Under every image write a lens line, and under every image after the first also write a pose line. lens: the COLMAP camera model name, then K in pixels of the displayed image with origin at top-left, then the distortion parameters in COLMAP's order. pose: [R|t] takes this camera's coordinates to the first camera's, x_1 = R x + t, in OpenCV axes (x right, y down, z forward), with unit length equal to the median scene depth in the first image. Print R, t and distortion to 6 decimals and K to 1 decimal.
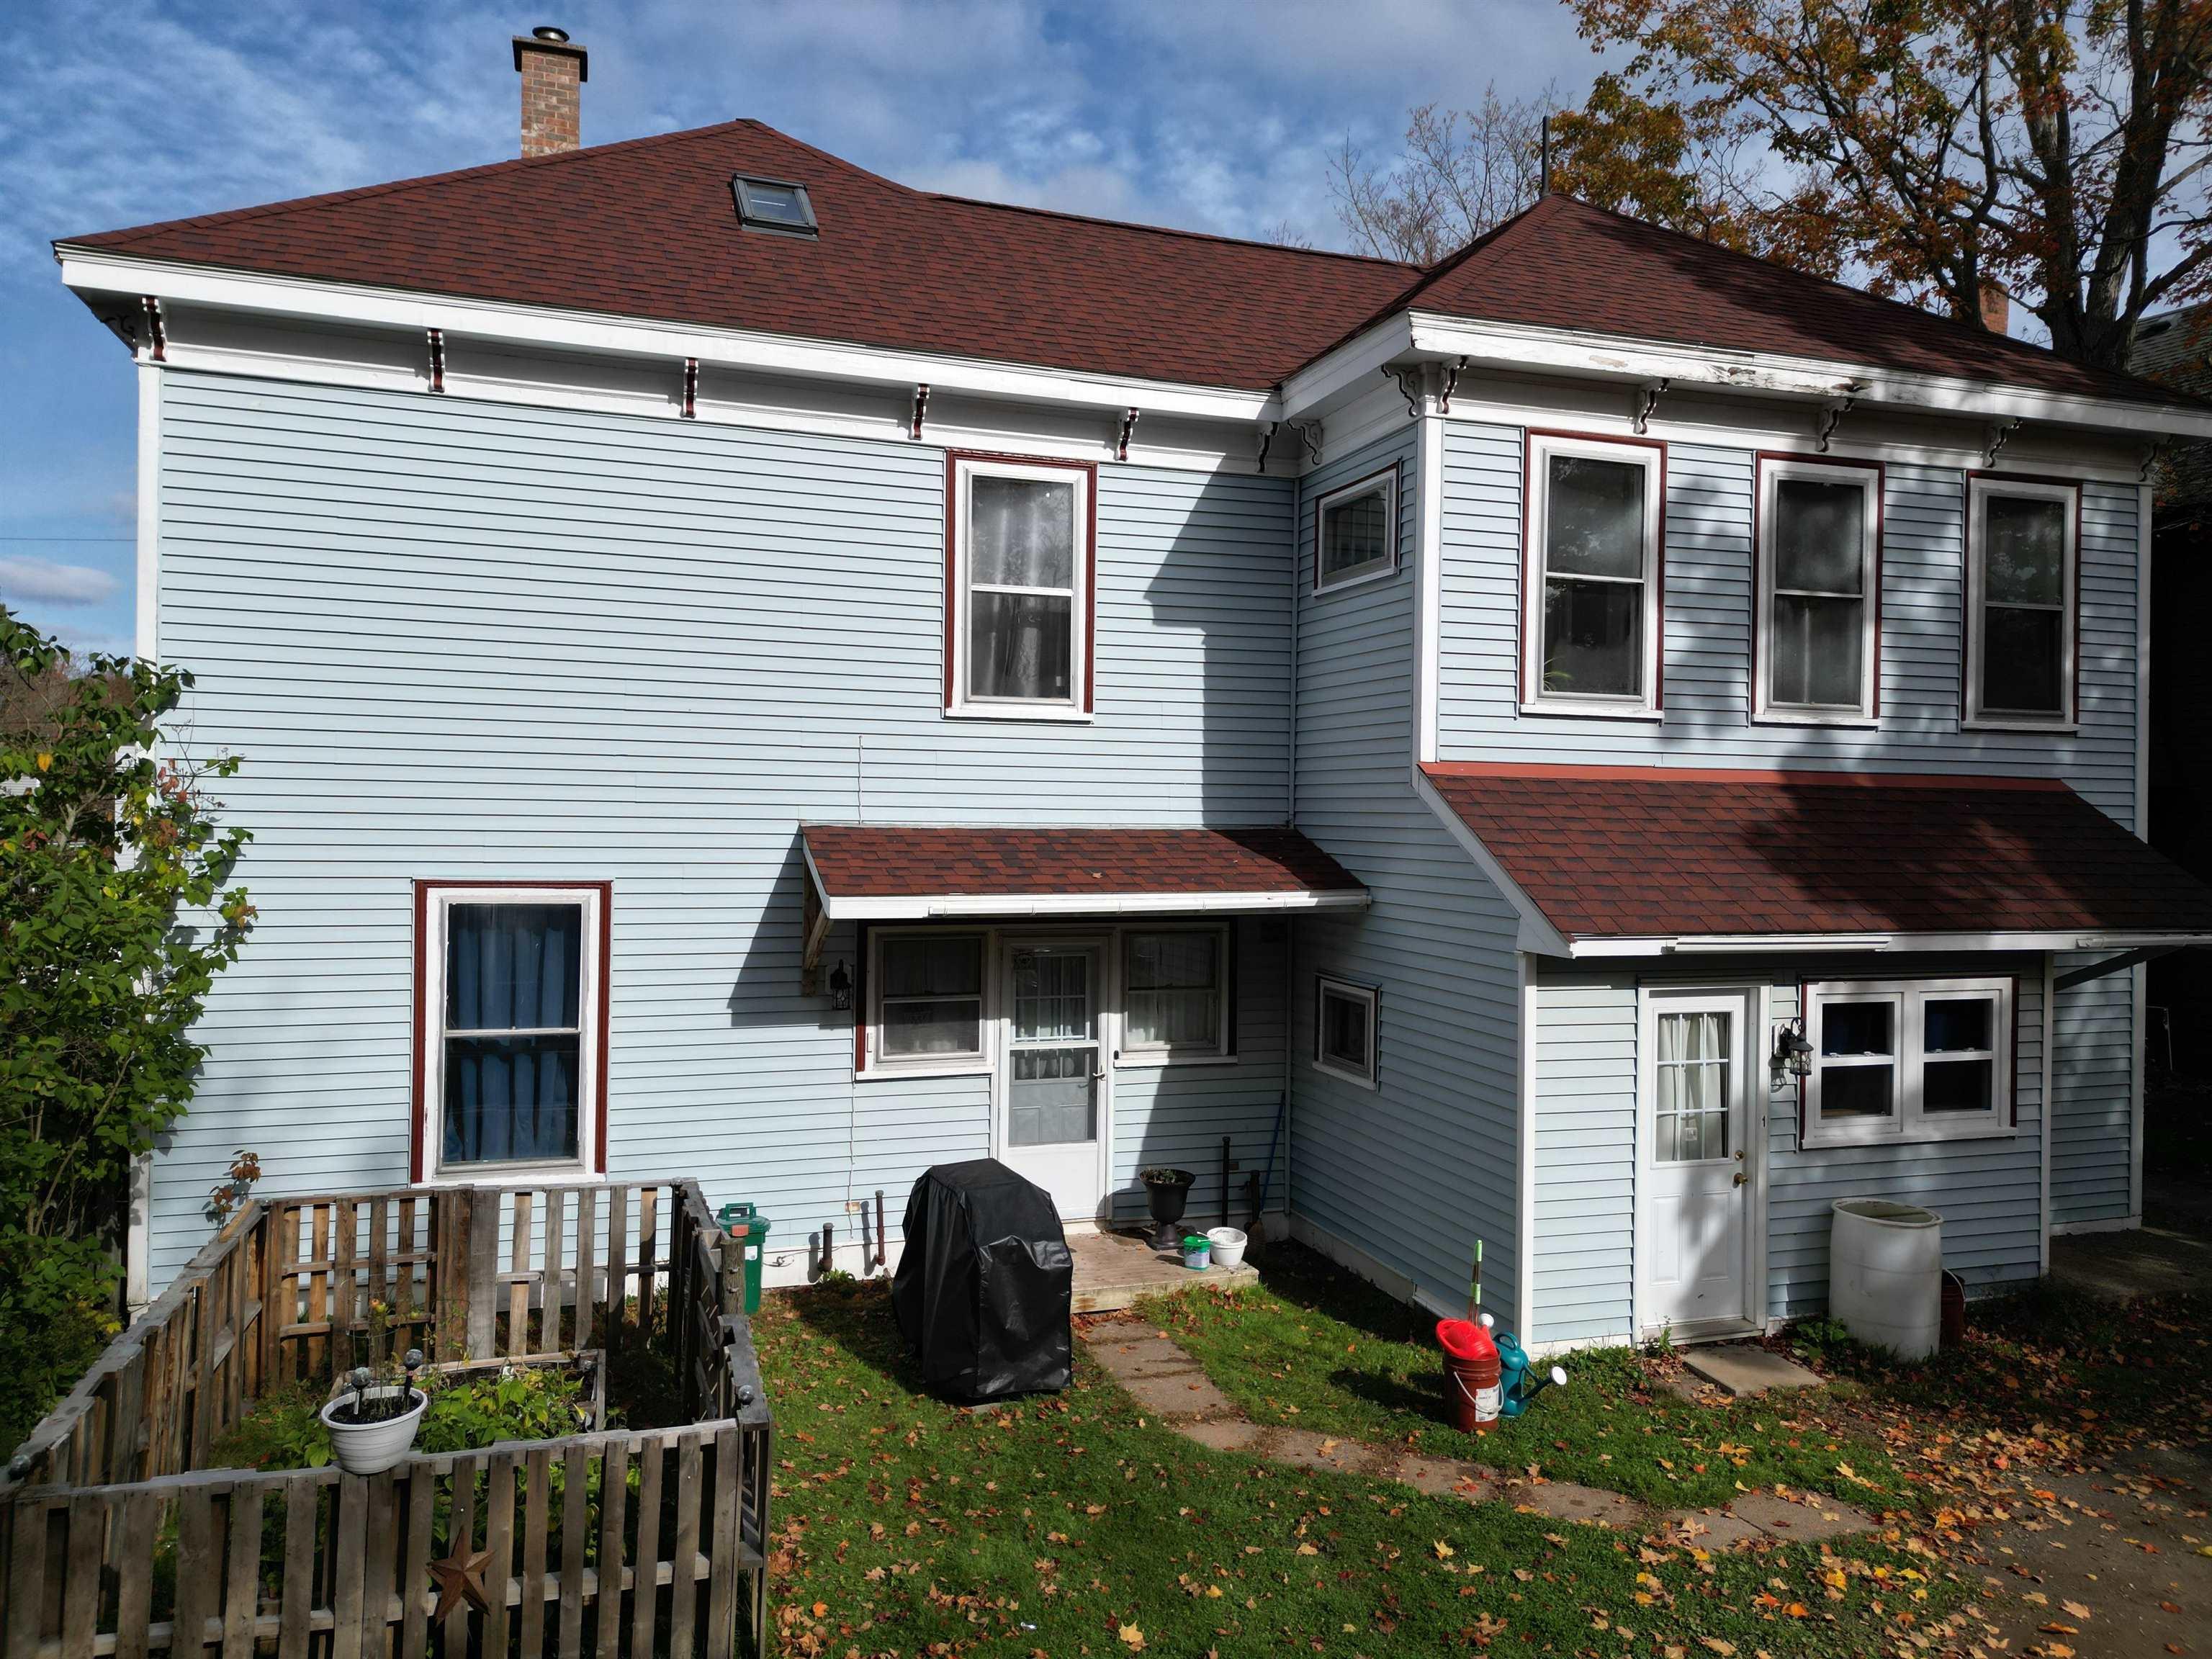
lens RADIAL K [[1533.4, 0, 1108.1], [0, 1533.4, 817.7], [0, 0, 1]] dist [0.094259, -0.115938]
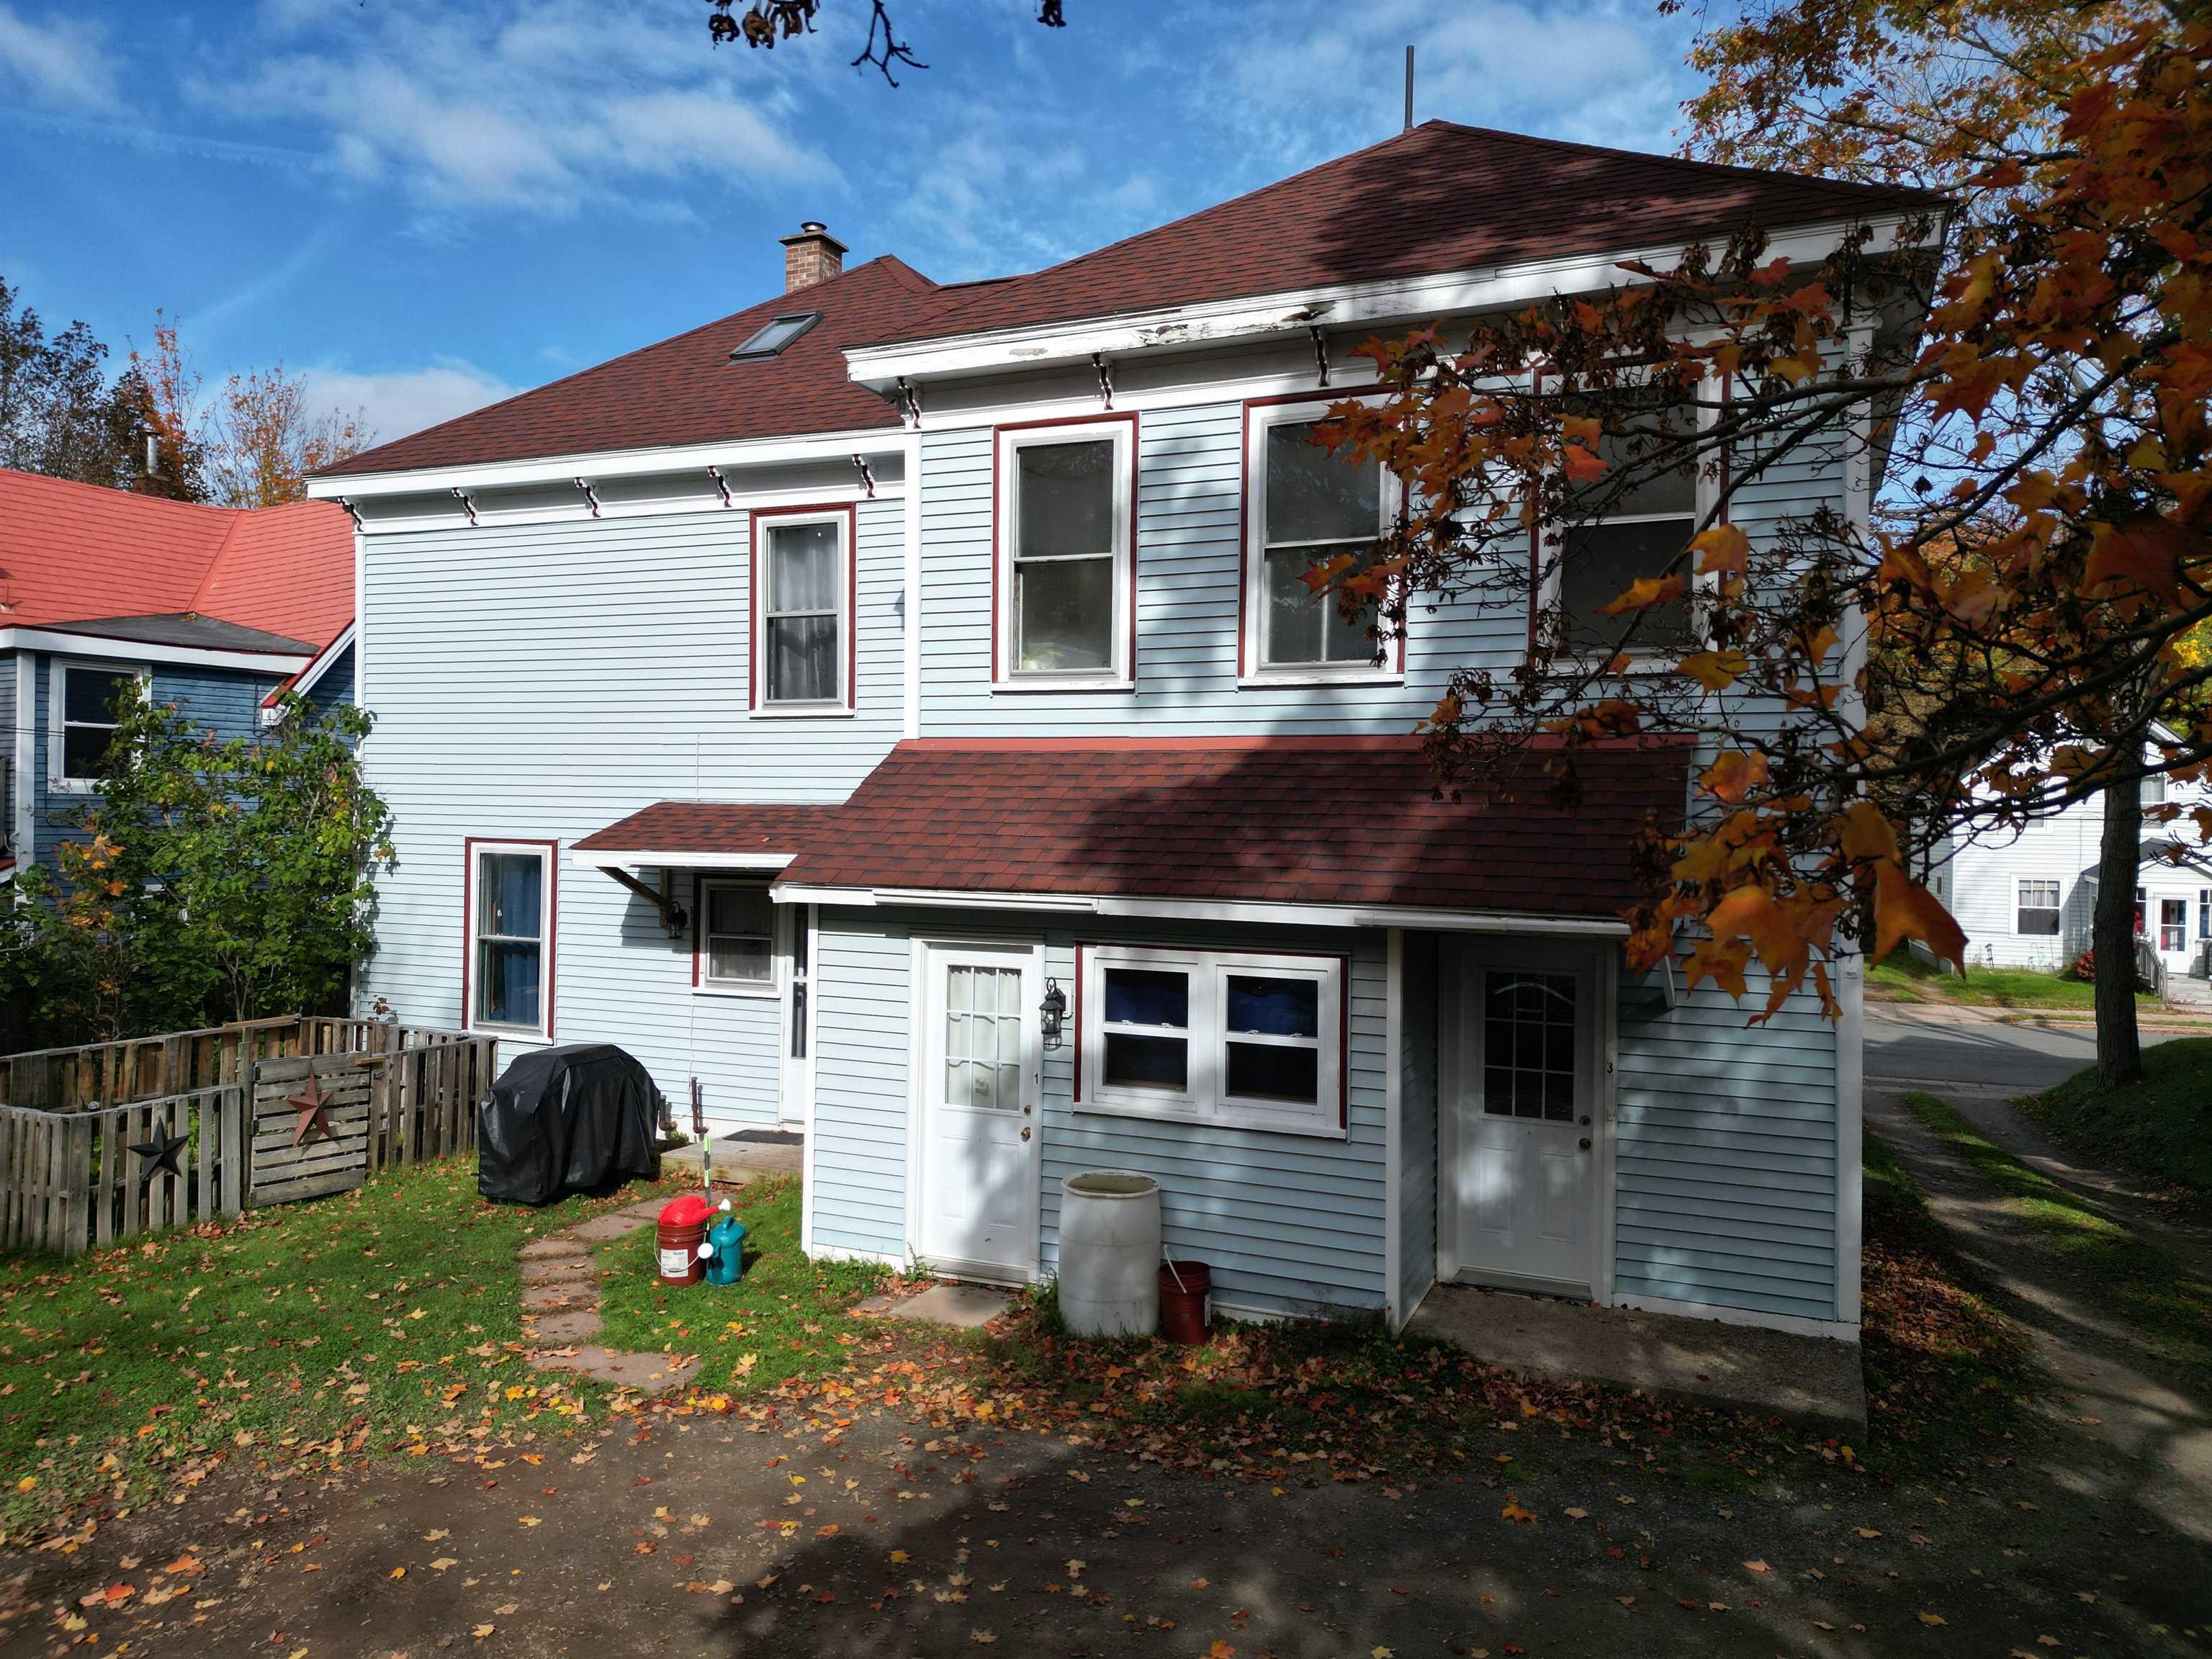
lens RADIAL K [[1533.4, 0, 1108.1], [0, 1533.4, 817.7], [0, 0, 1]] dist [0.094259, -0.115938]
pose [[0.742771, -0.002513, -0.669541, 1.022348], [-0.005480, 0.999937, -0.009834, 0.030566], [0.669524, 0.010973, 0.742710, 0.252841]]
